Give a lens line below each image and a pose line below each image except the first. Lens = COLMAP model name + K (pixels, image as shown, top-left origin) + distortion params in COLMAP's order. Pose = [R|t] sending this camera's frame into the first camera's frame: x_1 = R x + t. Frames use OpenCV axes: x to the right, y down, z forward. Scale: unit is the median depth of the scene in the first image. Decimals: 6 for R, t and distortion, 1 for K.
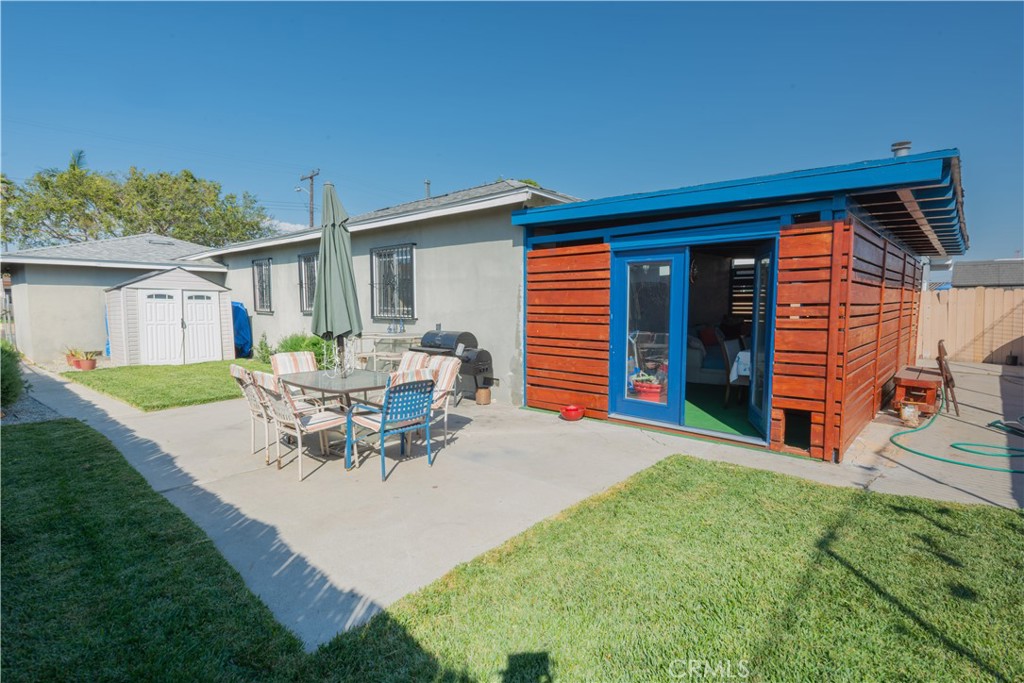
lens RADIAL K [[477.3, 0, 512.0], [0, 477.3, 341.5], [0, 0, 1]] dist [0.026200, 0.000249]
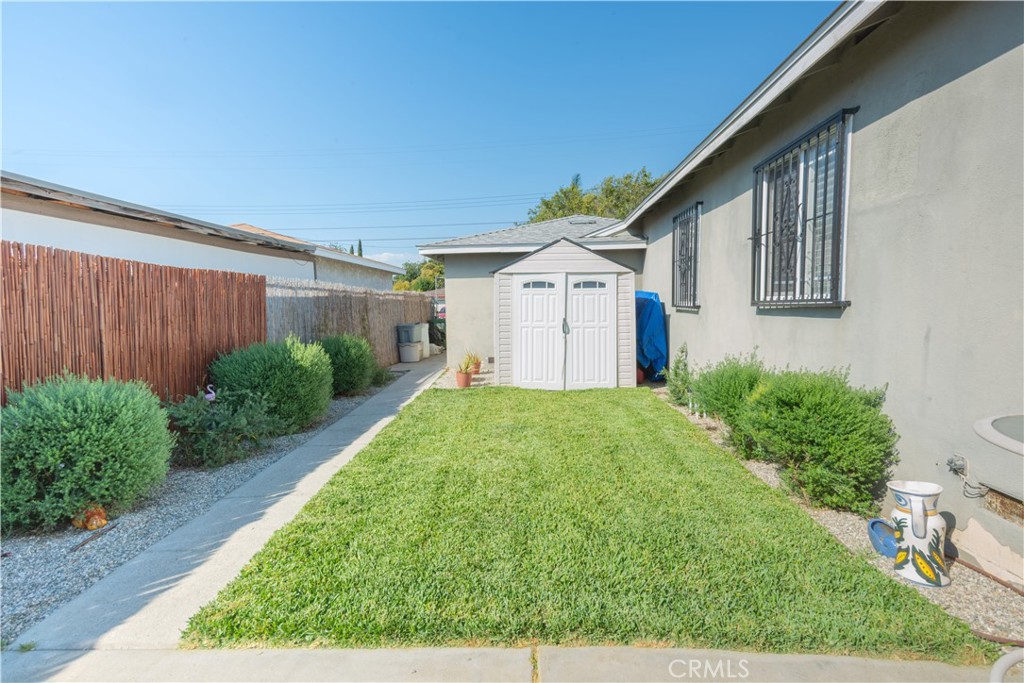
lens RADIAL K [[477.3, 0, 512.0], [0, 477.3, 341.5], [0, 0, 1]] dist [0.026200, 0.000249]
pose [[0.629809, 0.048552, -0.775231, -0.230144], [-0.045826, 0.998629, 0.025314, -0.029158], [0.775397, 0.019583, 0.631171, 0.537889]]
